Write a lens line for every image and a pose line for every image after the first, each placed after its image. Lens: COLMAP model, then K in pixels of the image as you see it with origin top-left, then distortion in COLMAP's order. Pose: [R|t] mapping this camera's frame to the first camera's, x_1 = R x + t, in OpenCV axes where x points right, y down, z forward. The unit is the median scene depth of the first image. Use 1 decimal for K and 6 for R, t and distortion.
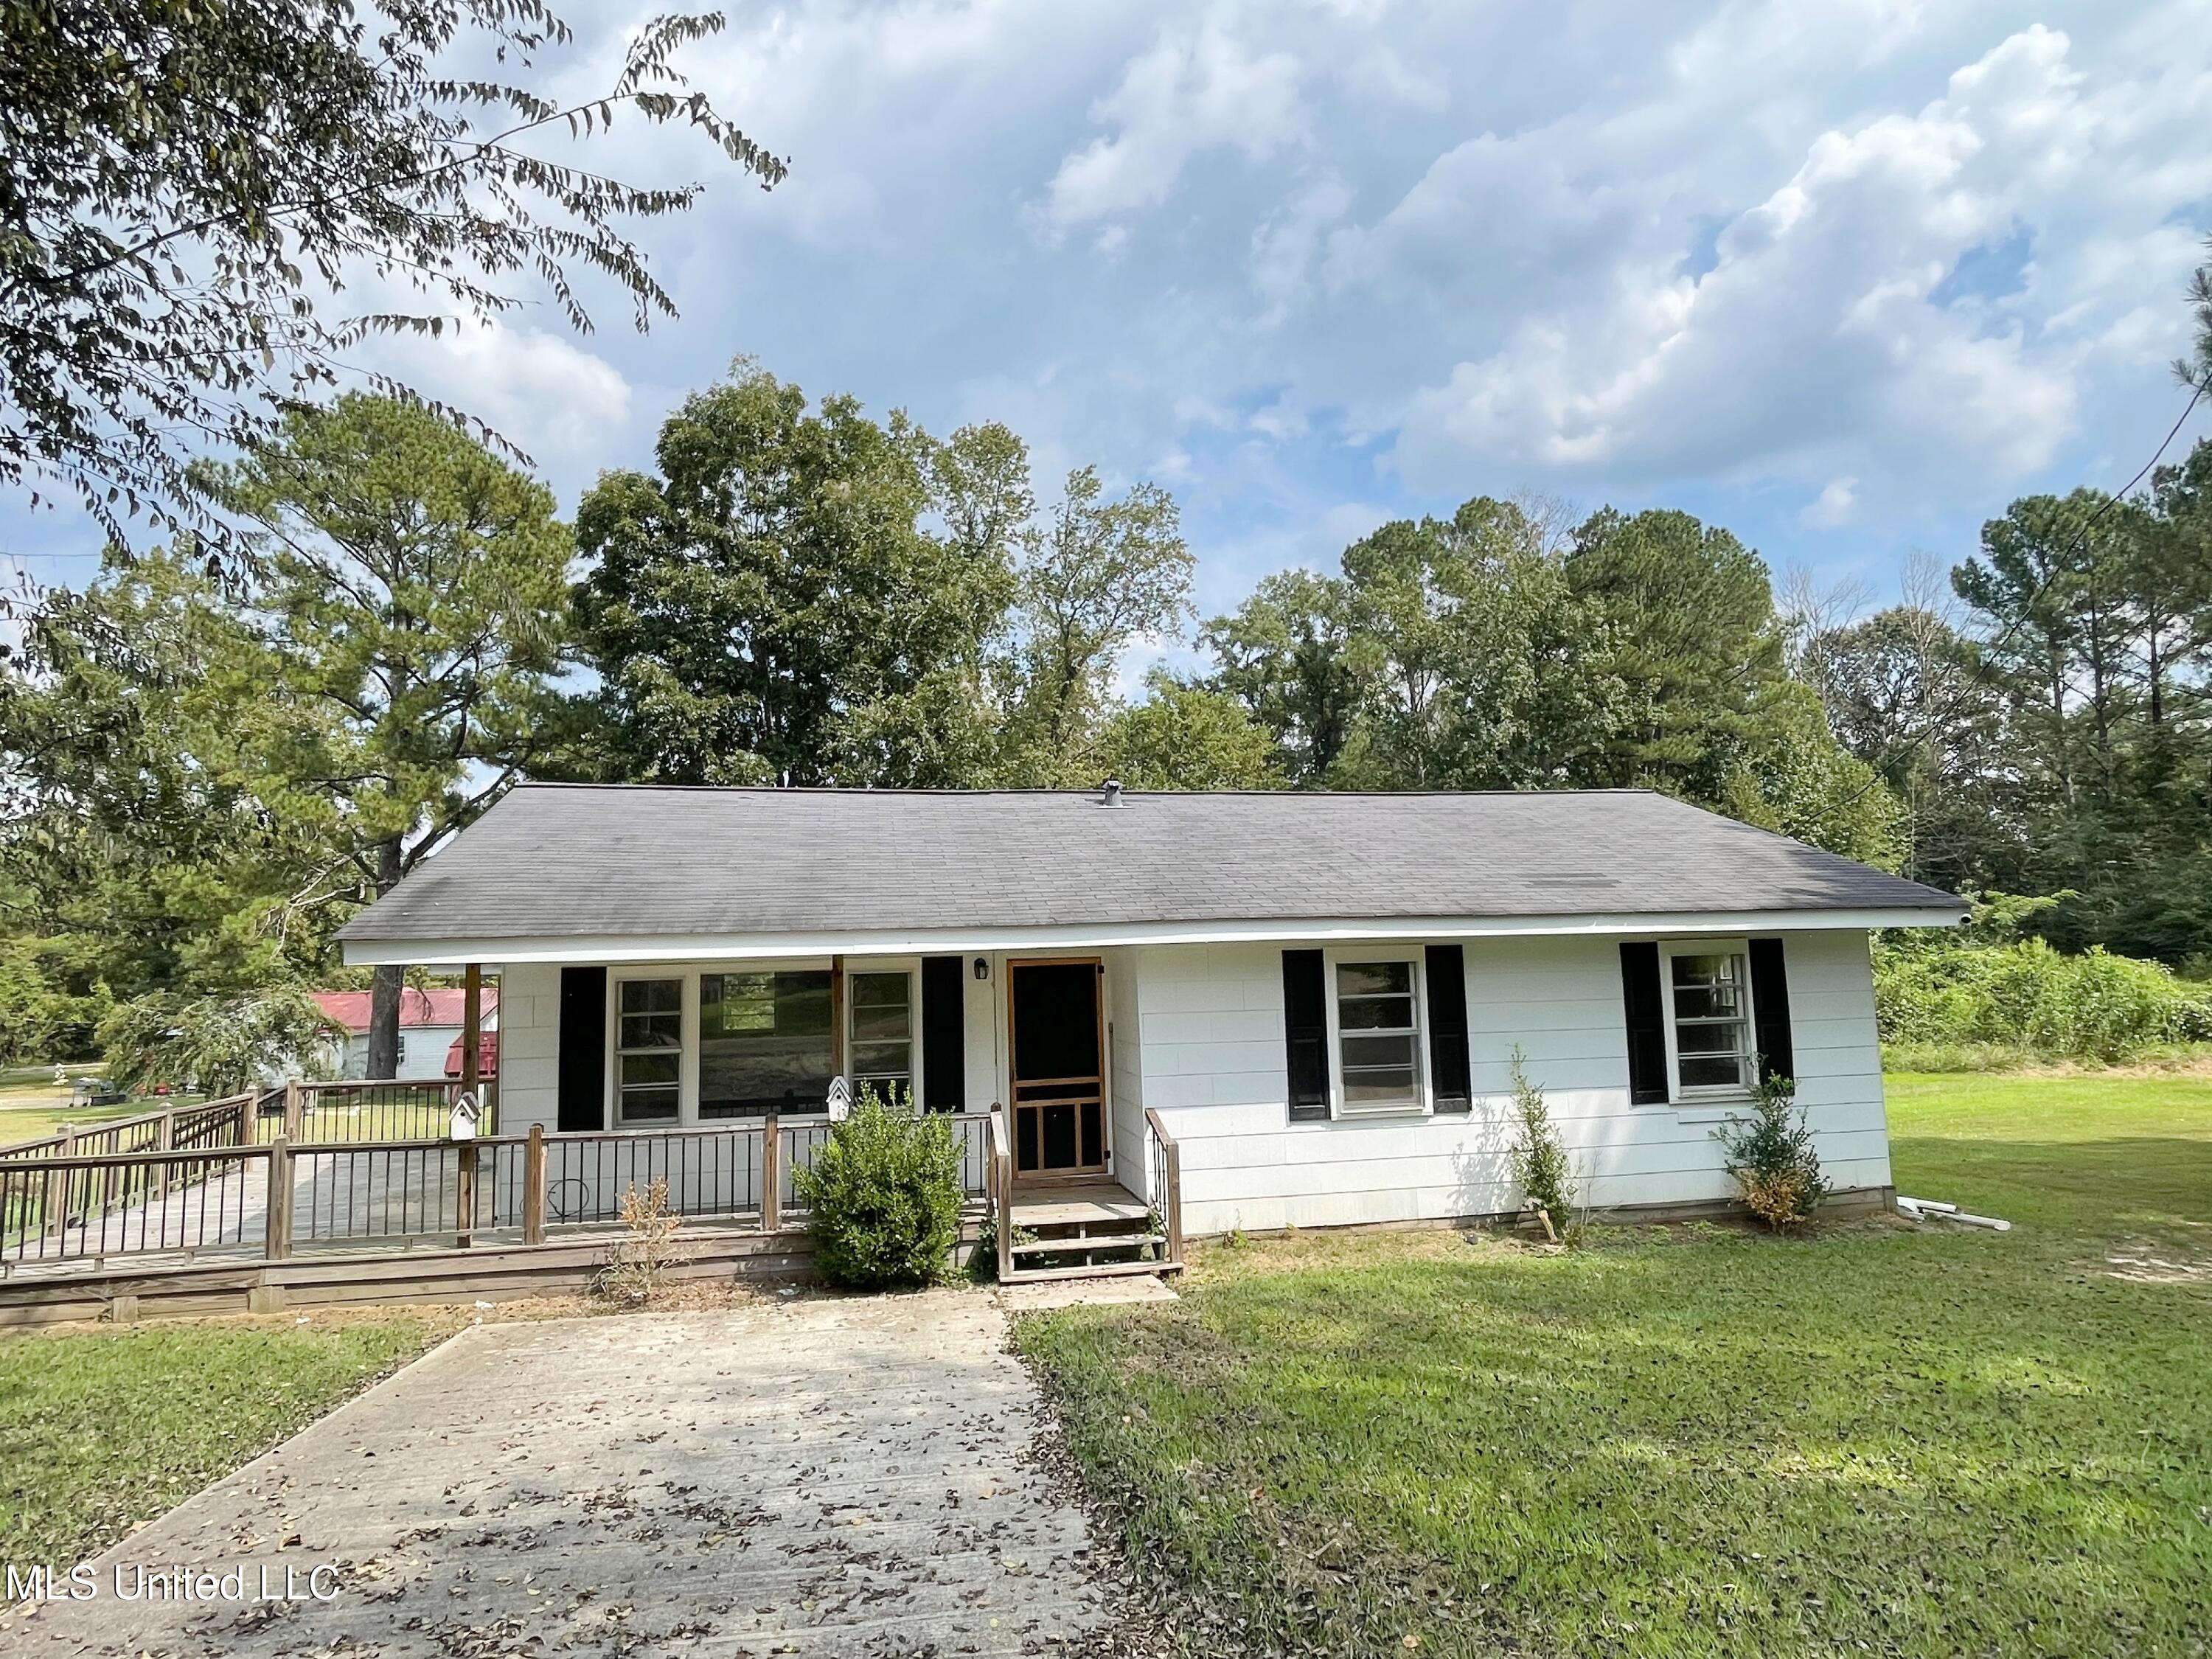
lens RADIAL K [[1244.2, 0, 1106.0], [0, 1244.2, 829.5], [0, 0, 1]] dist [0.012045, 0.001249]
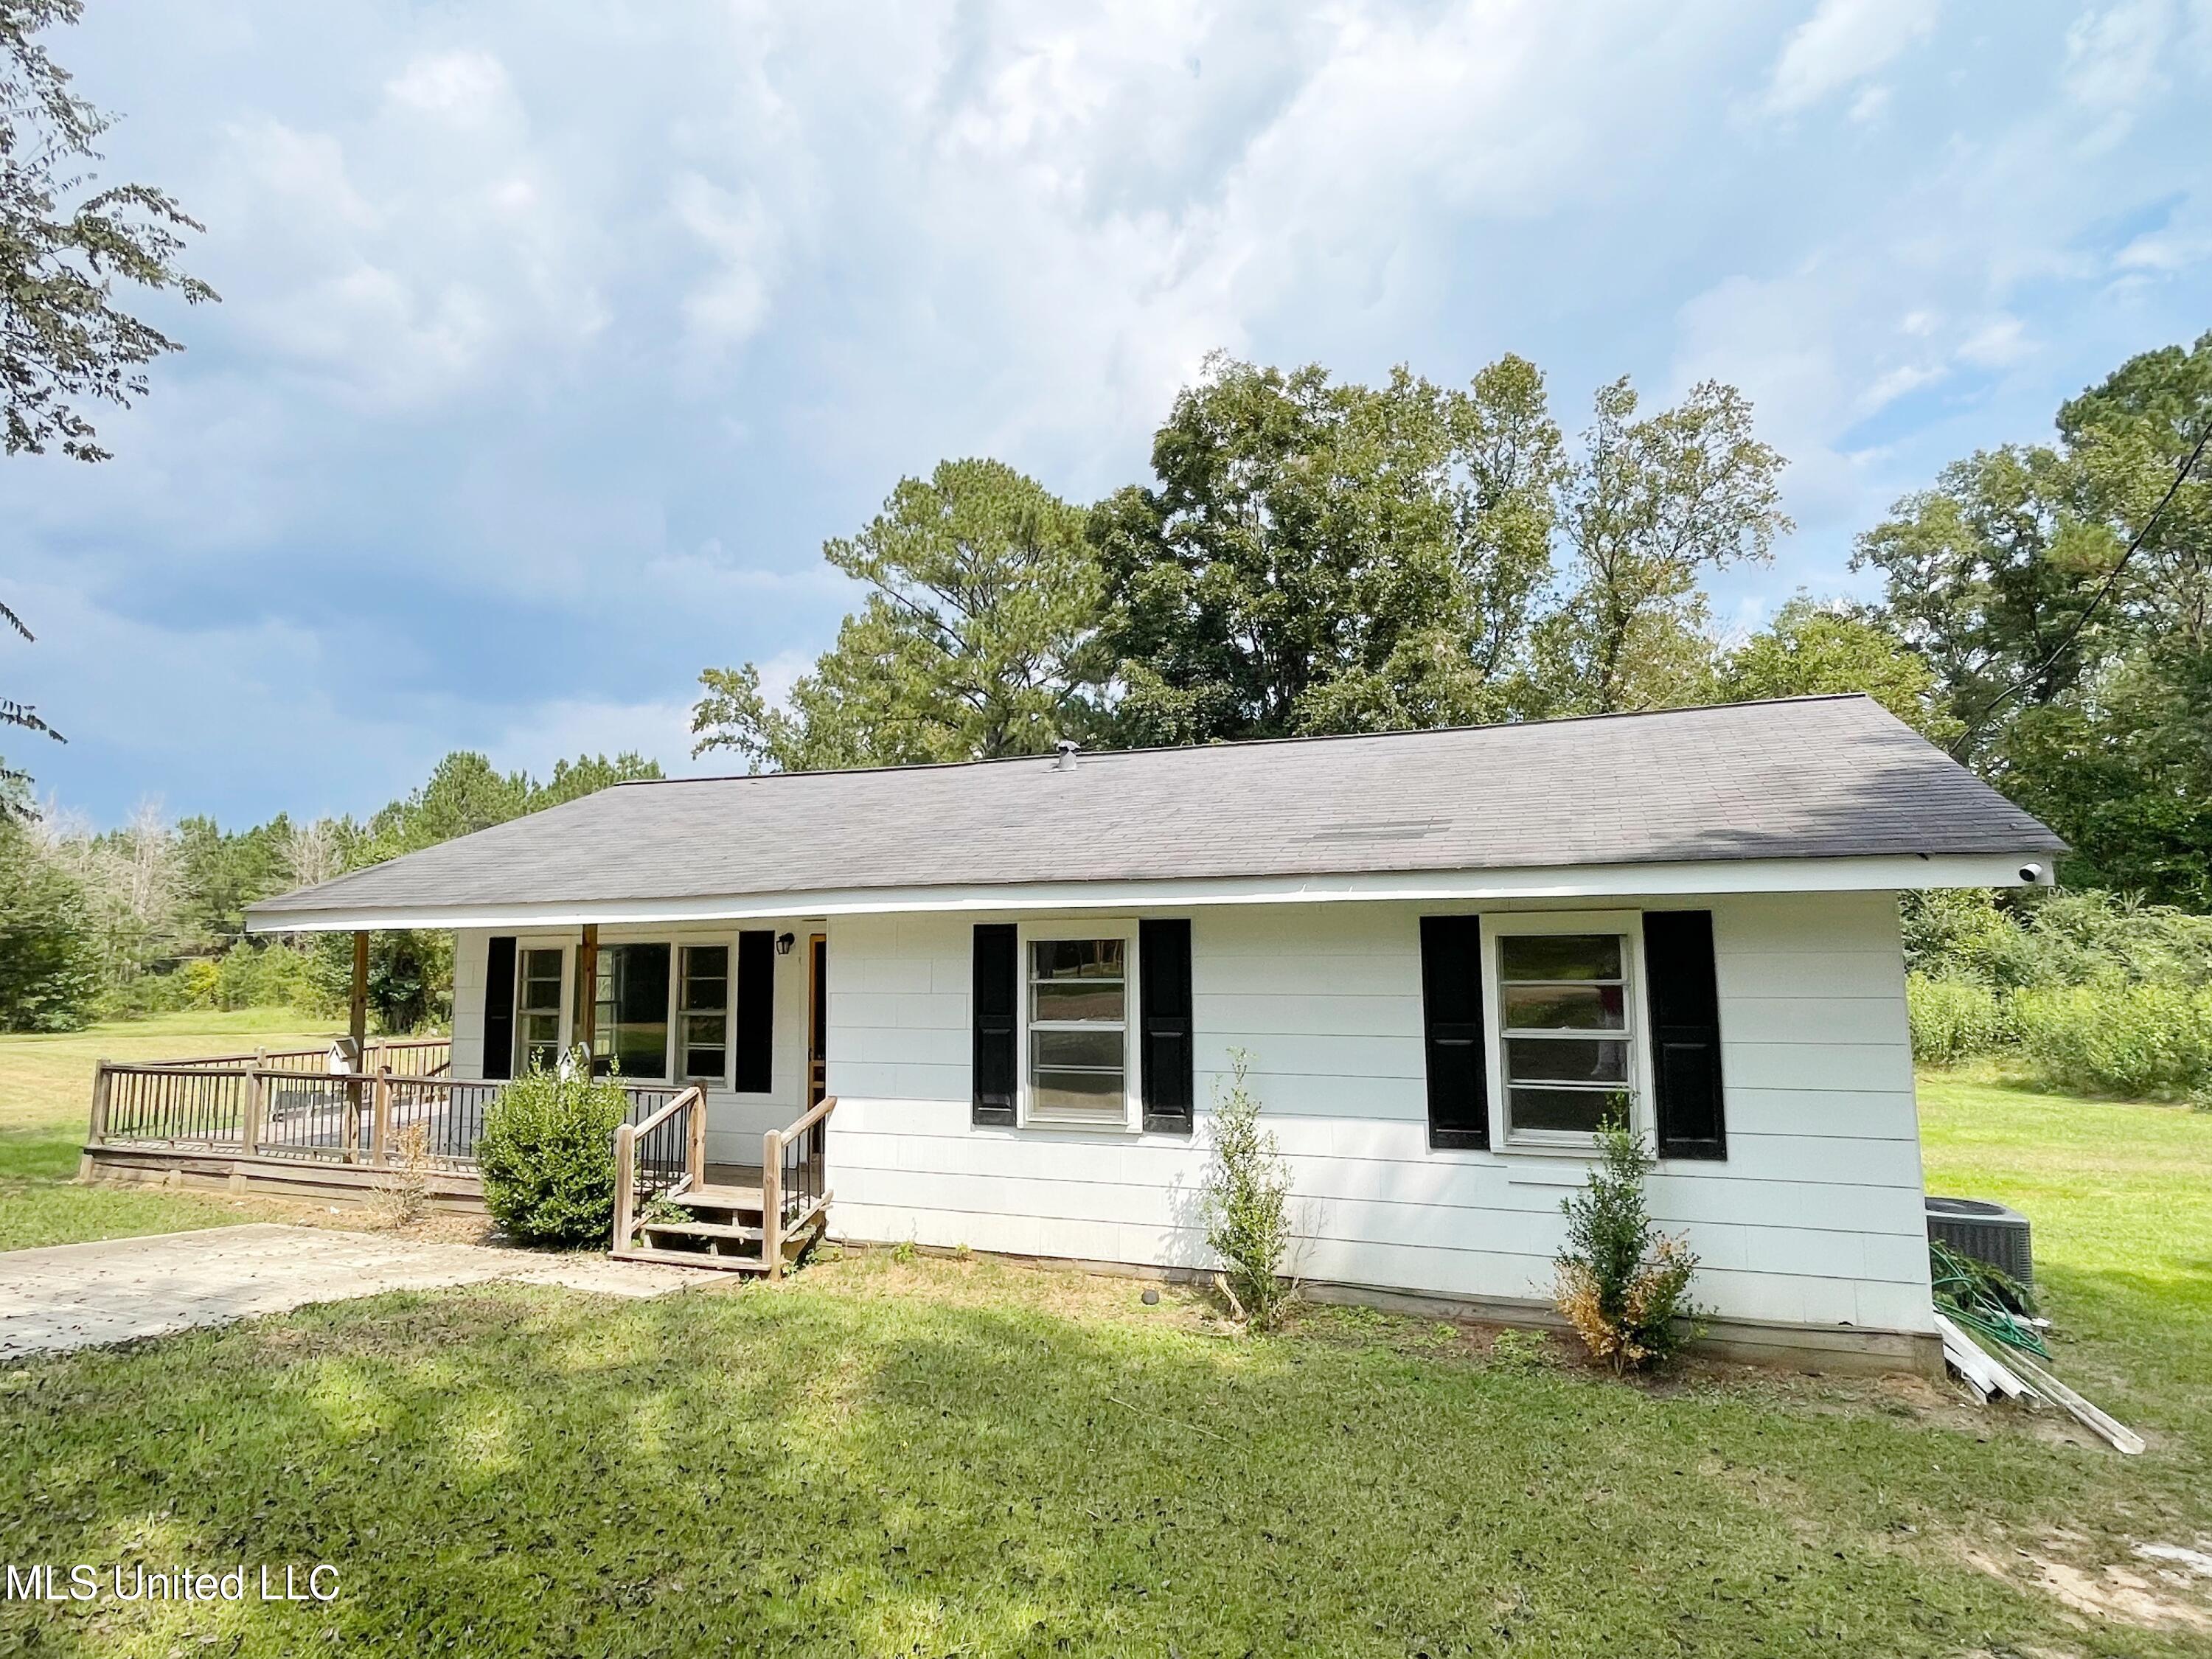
lens RADIAL K [[1246.4, 0, 1106.0], [0, 1246.4, 829.5], [0, 0, 1]] dist [0.020543, -0.001718]
pose [[0.841830, -0.036358, -0.538517, 0.652187], [0.041787, 0.999124, -0.002132, 0.036637], [0.538123, -0.020709, 0.842612, 0.315633]]
